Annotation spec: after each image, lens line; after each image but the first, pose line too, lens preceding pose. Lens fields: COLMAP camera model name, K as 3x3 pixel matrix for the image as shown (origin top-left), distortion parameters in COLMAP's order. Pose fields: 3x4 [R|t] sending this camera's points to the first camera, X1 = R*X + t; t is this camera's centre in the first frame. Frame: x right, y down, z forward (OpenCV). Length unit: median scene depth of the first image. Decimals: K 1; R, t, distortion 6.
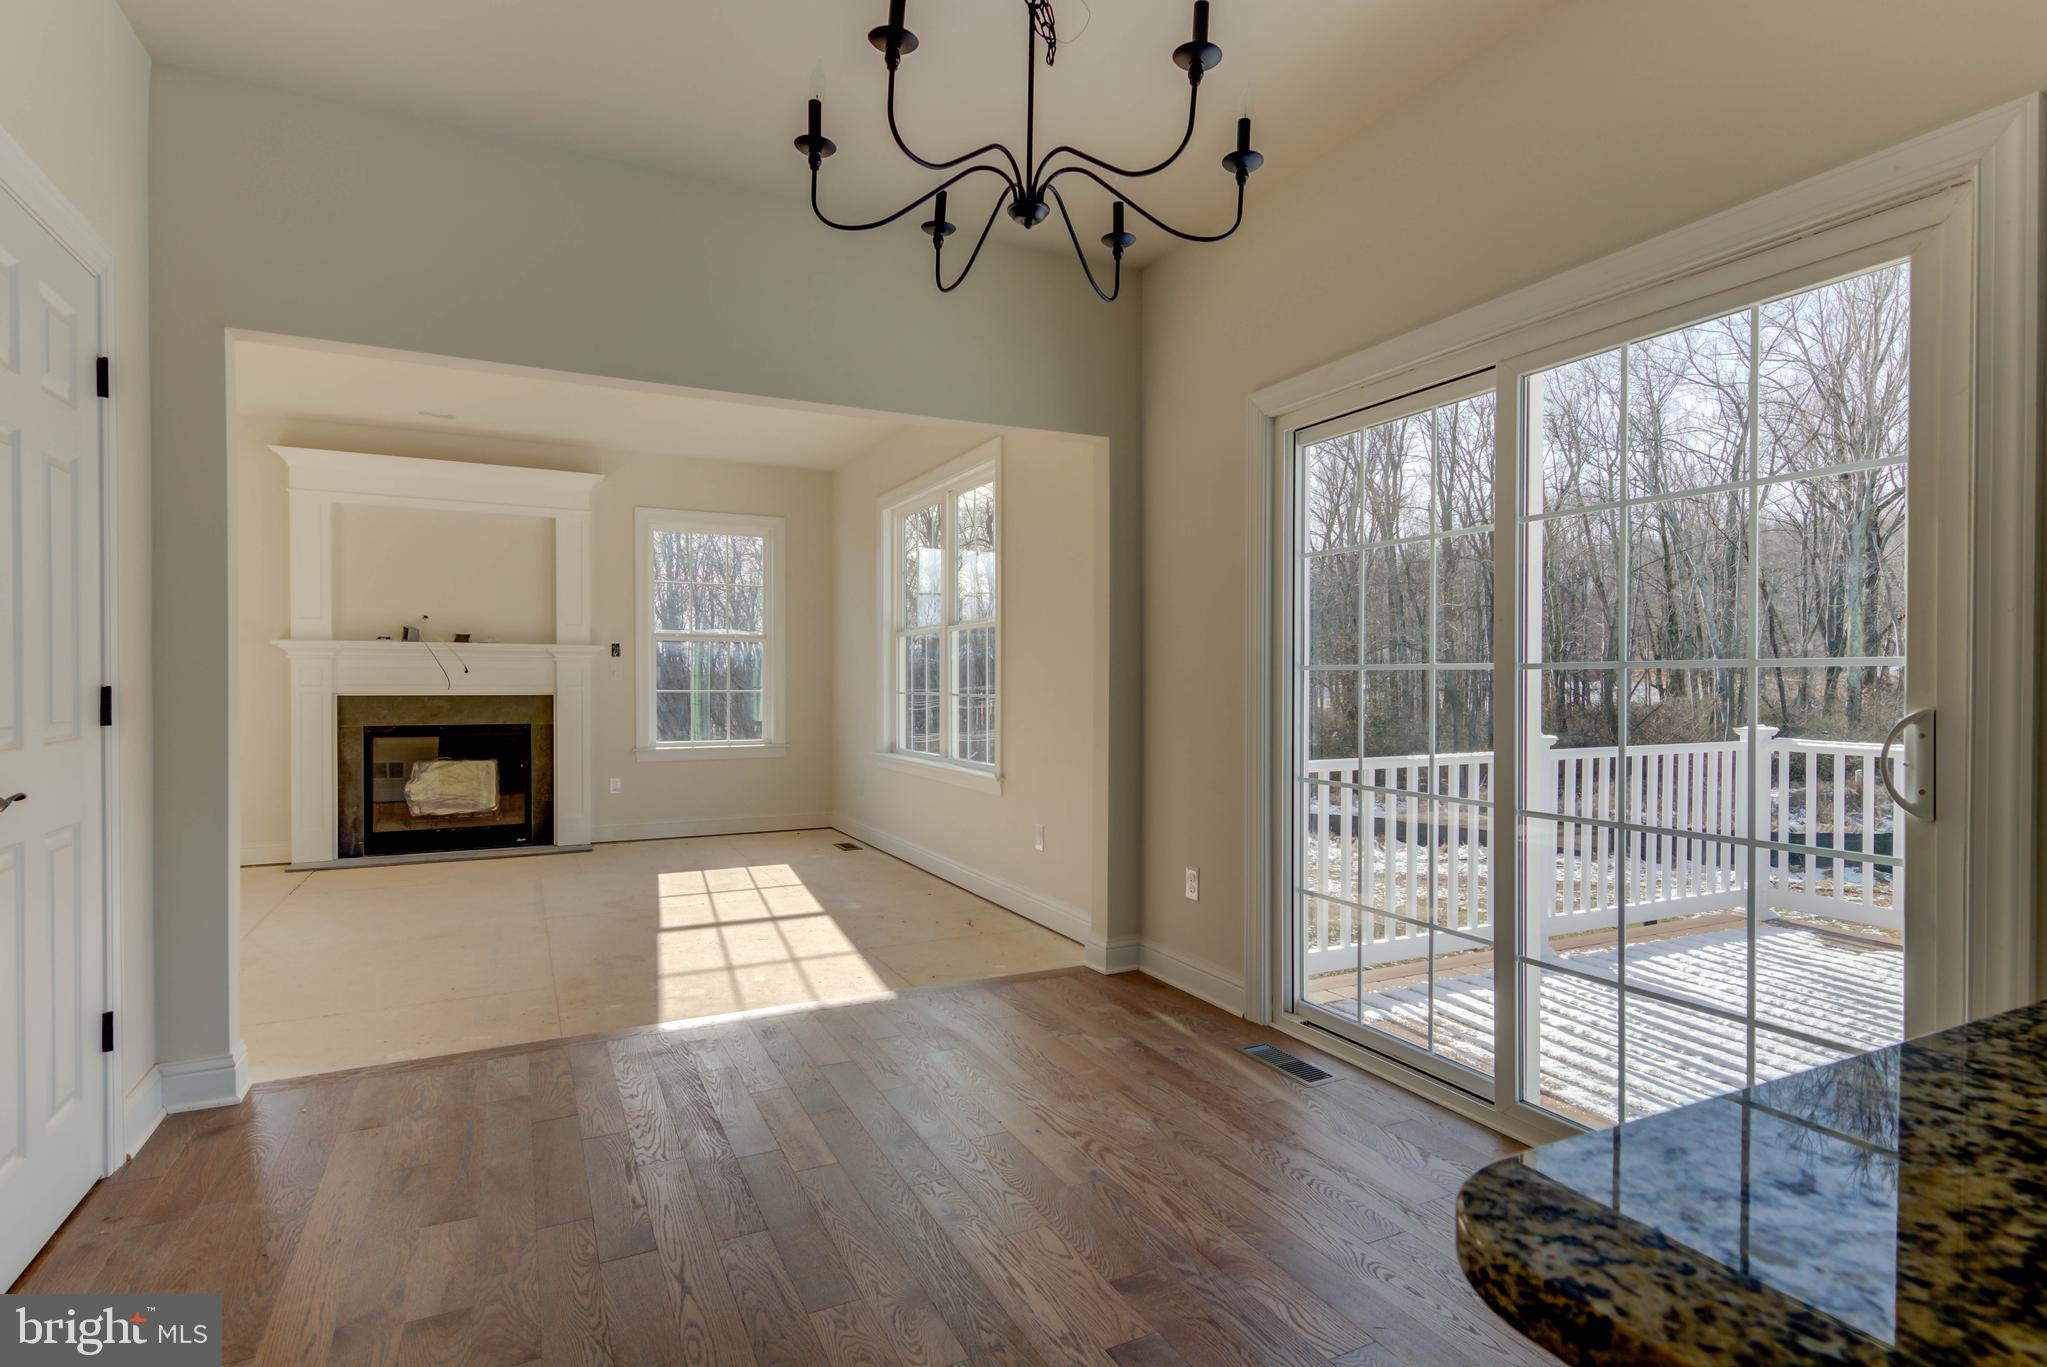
lens RADIAL K [[1030.3, 0, 1026.9], [0, 1030.3, 683.1], [0, 0, 1]] dist [0.022076, -0.006257]
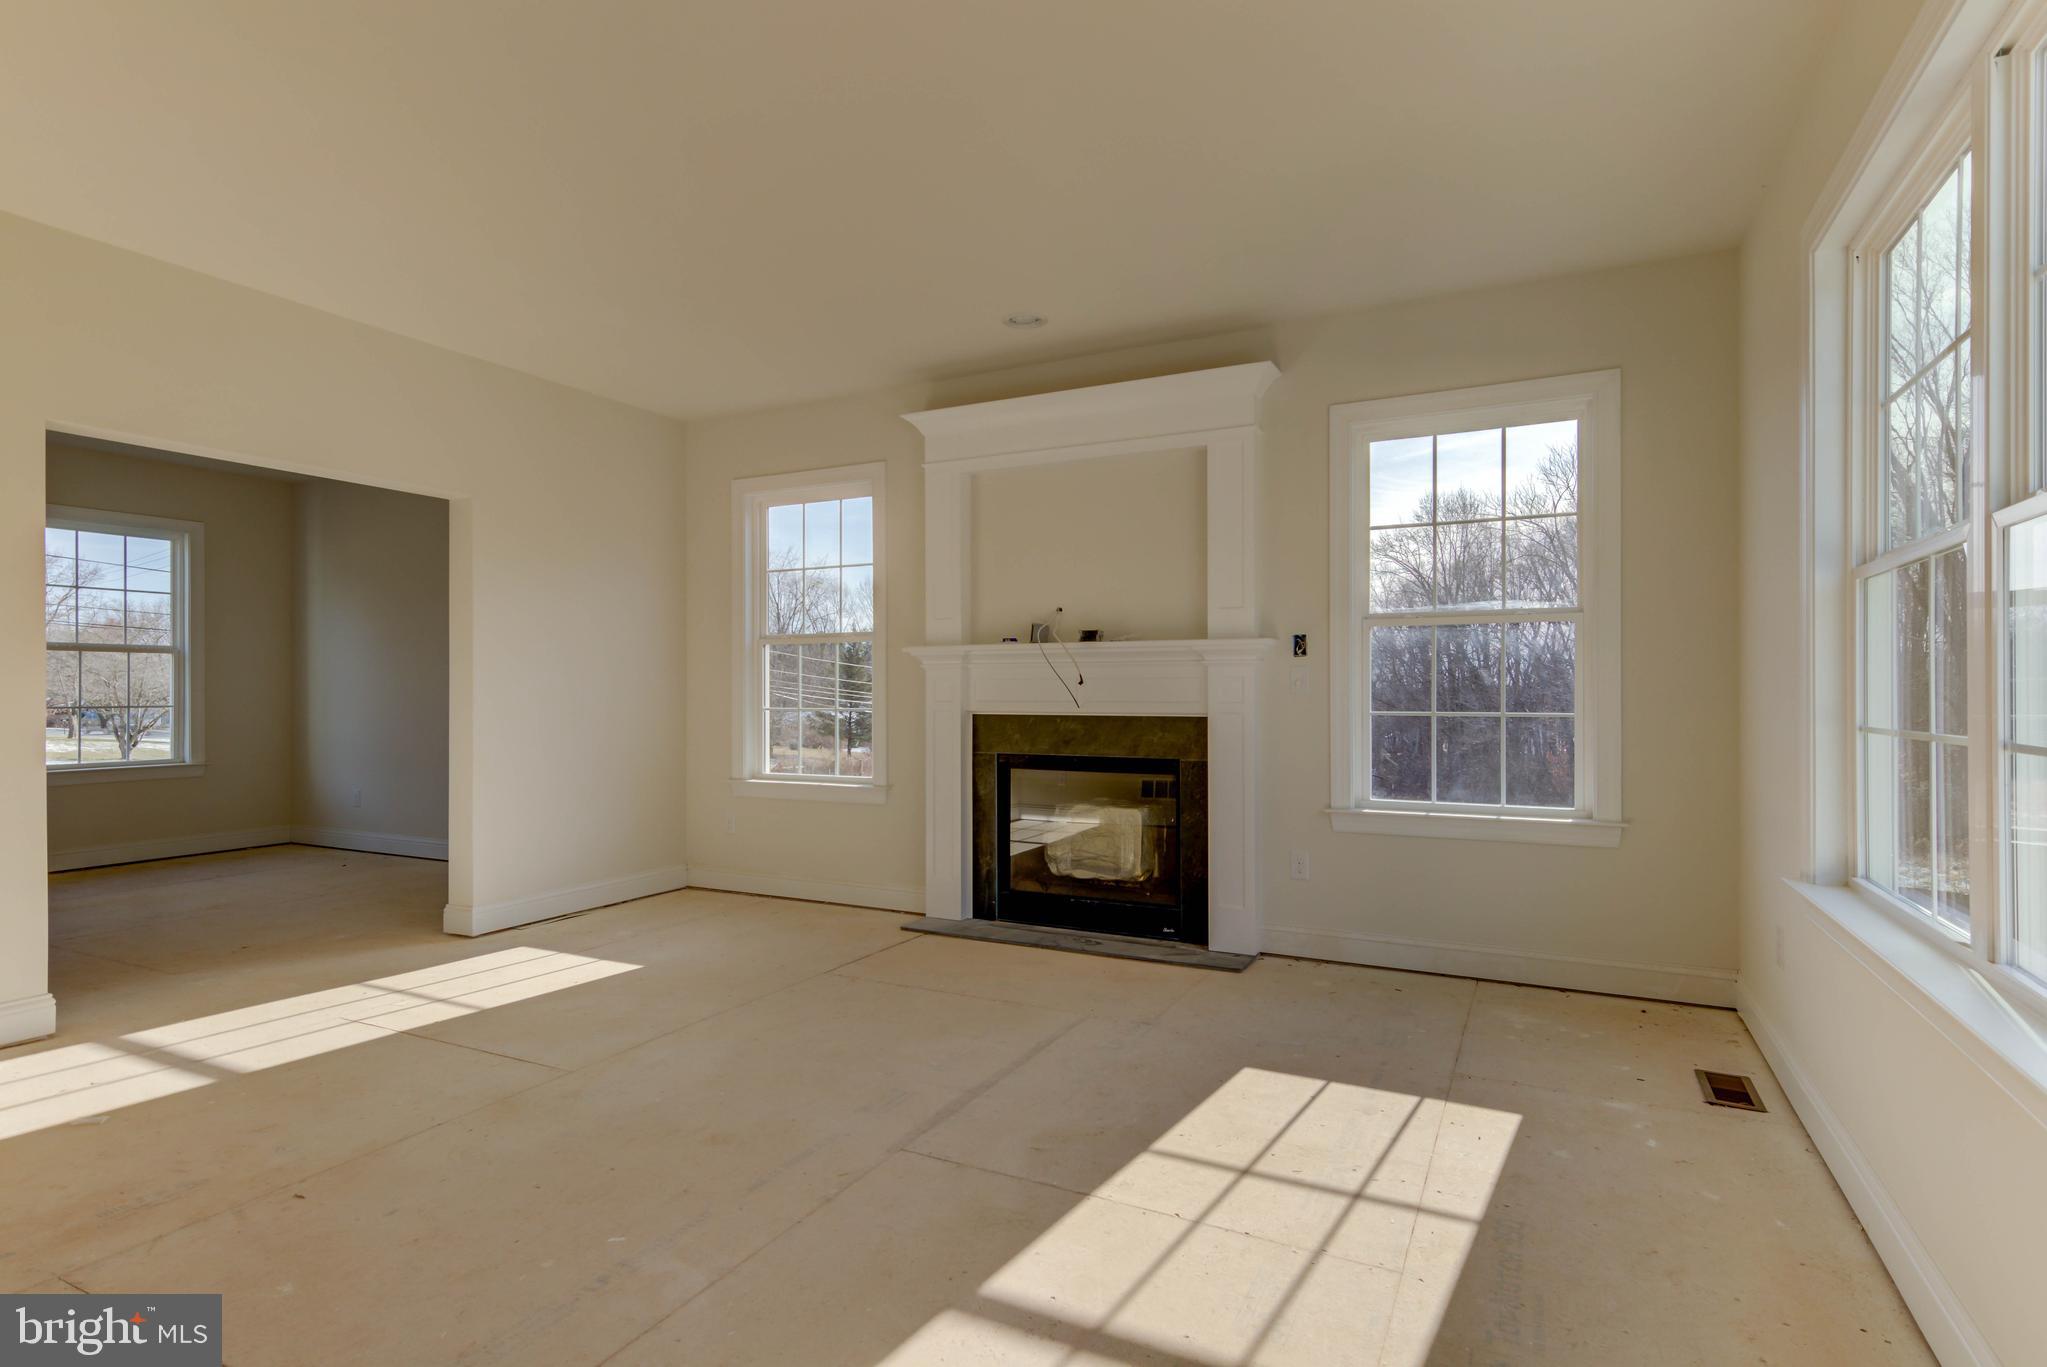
lens RADIAL K [[1030.3, 0, 1023.3], [0, 1030.3, 686.5], [0, 0, 1]] dist [0.022076, -0.006257]
pose [[0.594933, -0.004237, -0.803764, -0.002434], [-0.000846, 0.999982, -0.005898, -0.004084], [0.803775, 0.004189, 0.594919, 0.533473]]
